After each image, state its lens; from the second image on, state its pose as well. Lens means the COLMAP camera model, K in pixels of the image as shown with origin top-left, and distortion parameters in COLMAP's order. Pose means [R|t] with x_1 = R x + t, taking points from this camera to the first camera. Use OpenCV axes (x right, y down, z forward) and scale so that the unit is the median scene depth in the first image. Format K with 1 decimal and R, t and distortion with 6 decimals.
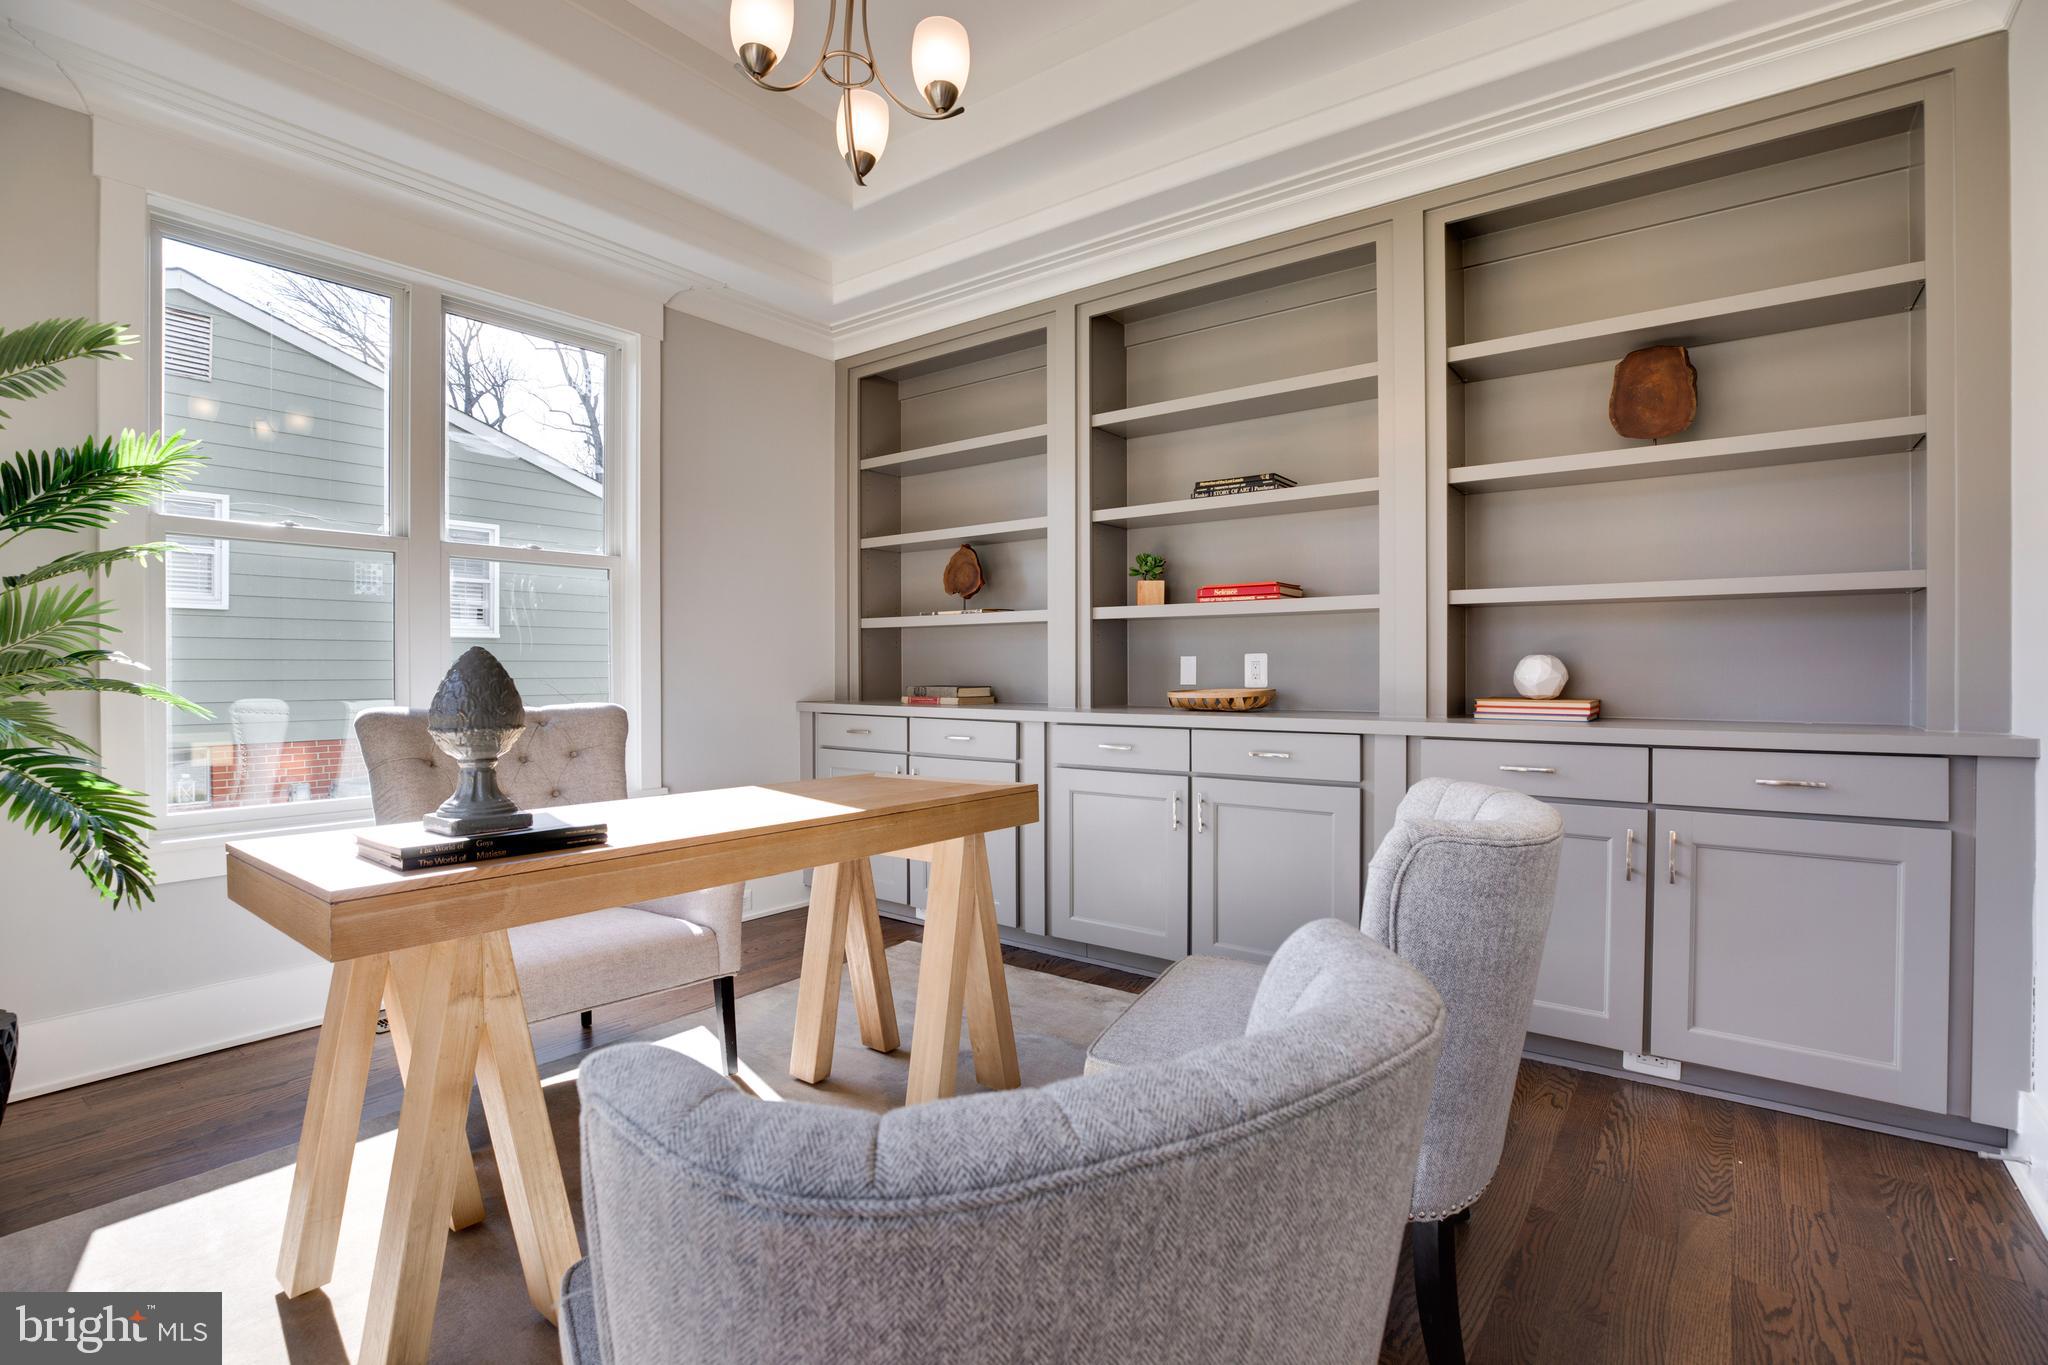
lens RADIAL K [[971.2, 0, 1016.3], [0, 971.2, 676.8], [0, 0, 1]] dist [-0.022839, 0.000635]
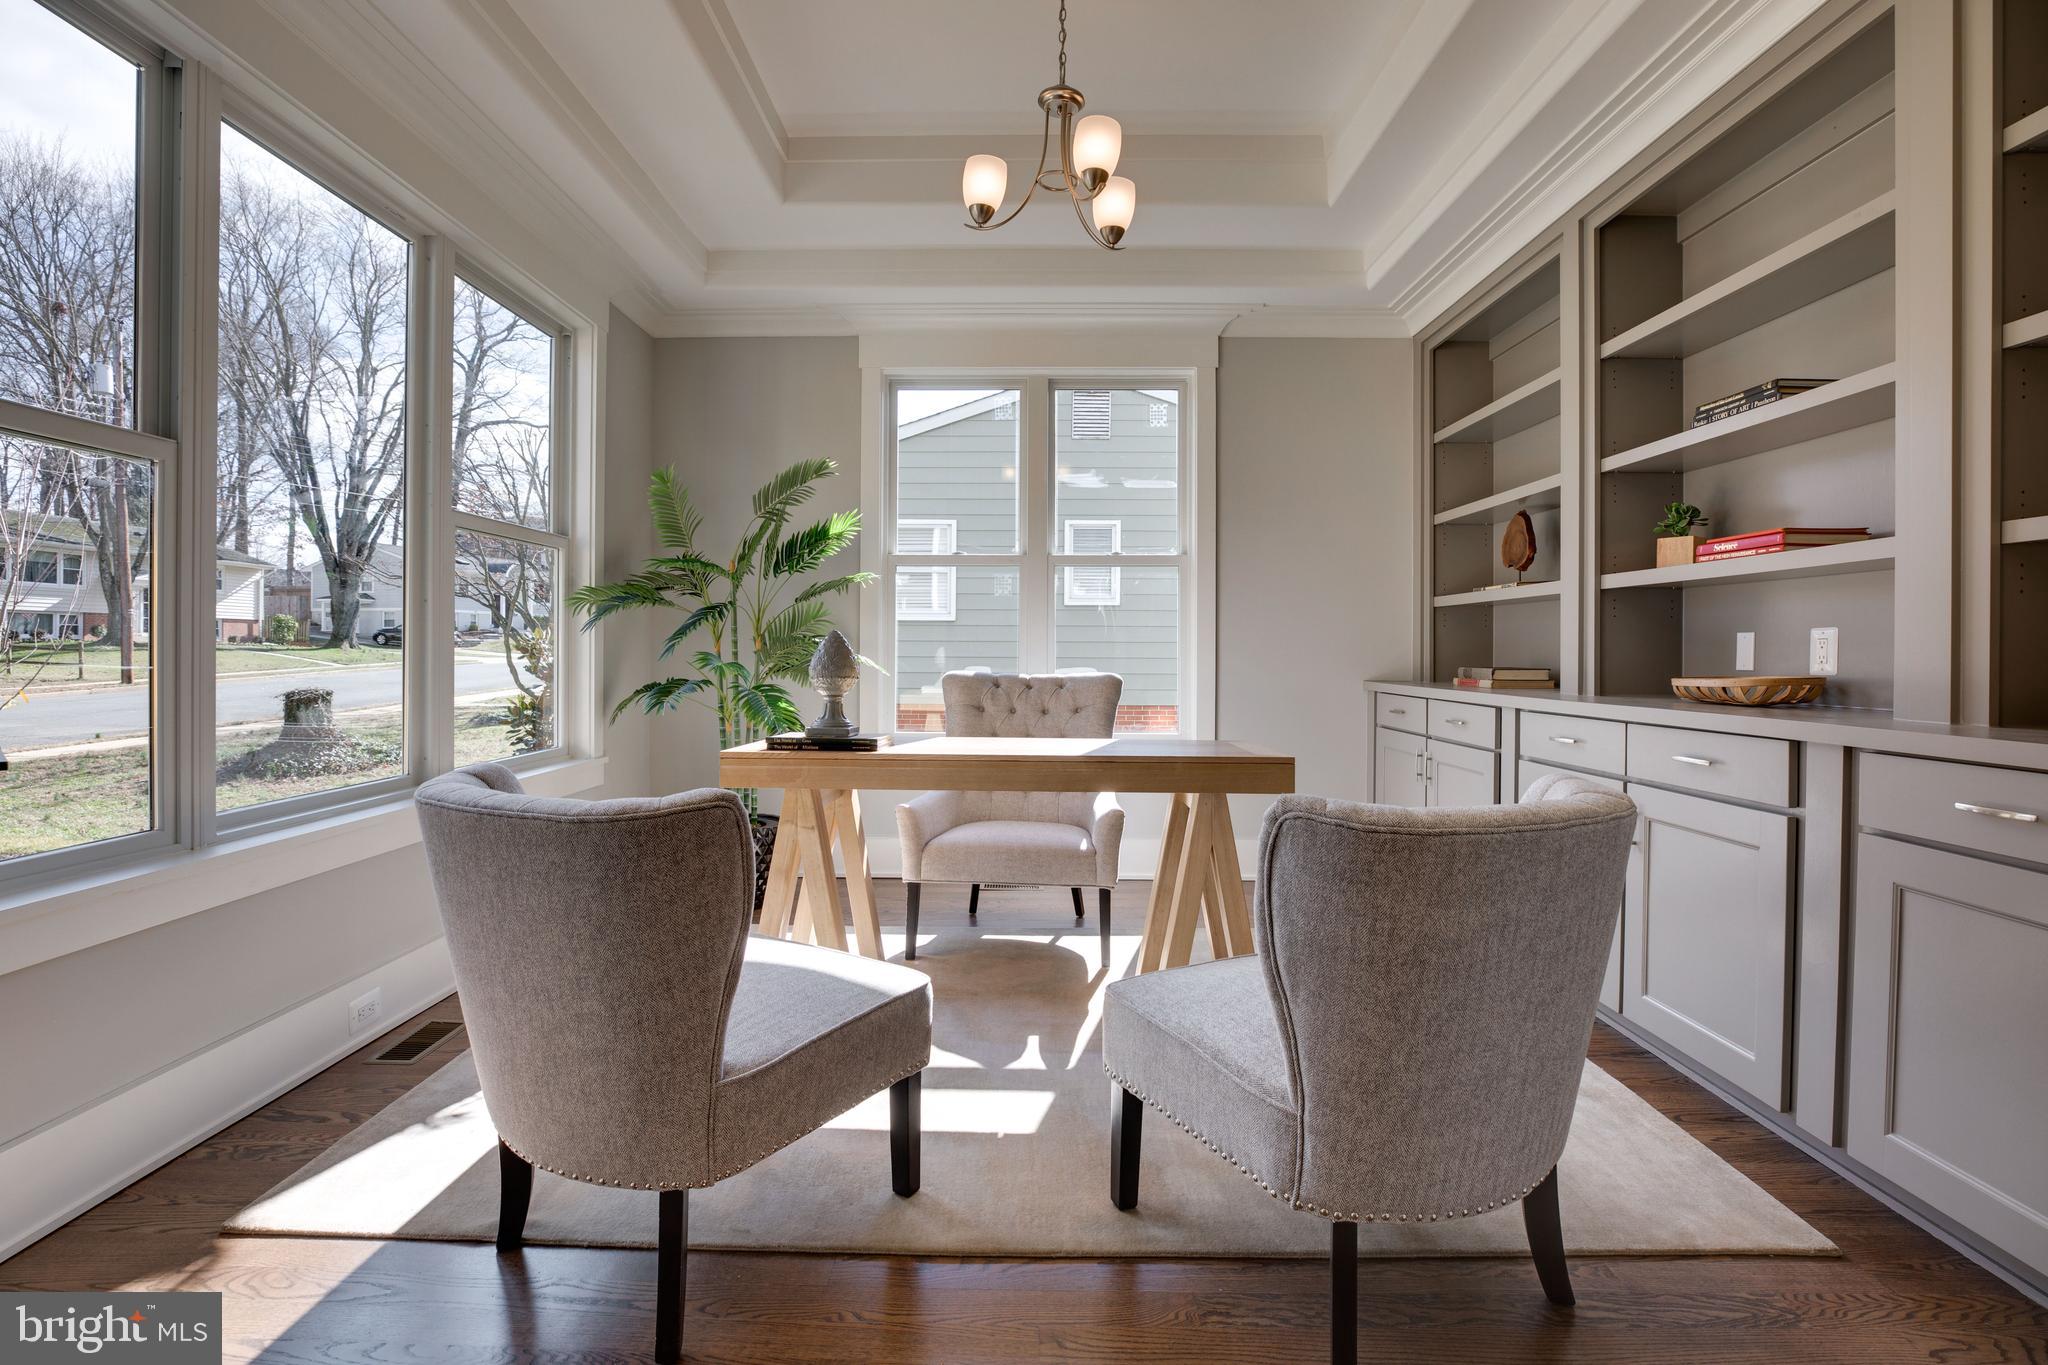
lens RADIAL K [[971.2, 0, 984.1], [0, 971.2, 656.4], [0, 0, 1]] dist [-0.022839, 0.000635]
pose [[0.587241, 0.009385, -0.809358, 0.438939], [-0.011725, 0.999926, 0.003087, 0.002338], [0.809327, 0.007677, 0.587308, 0.085588]]
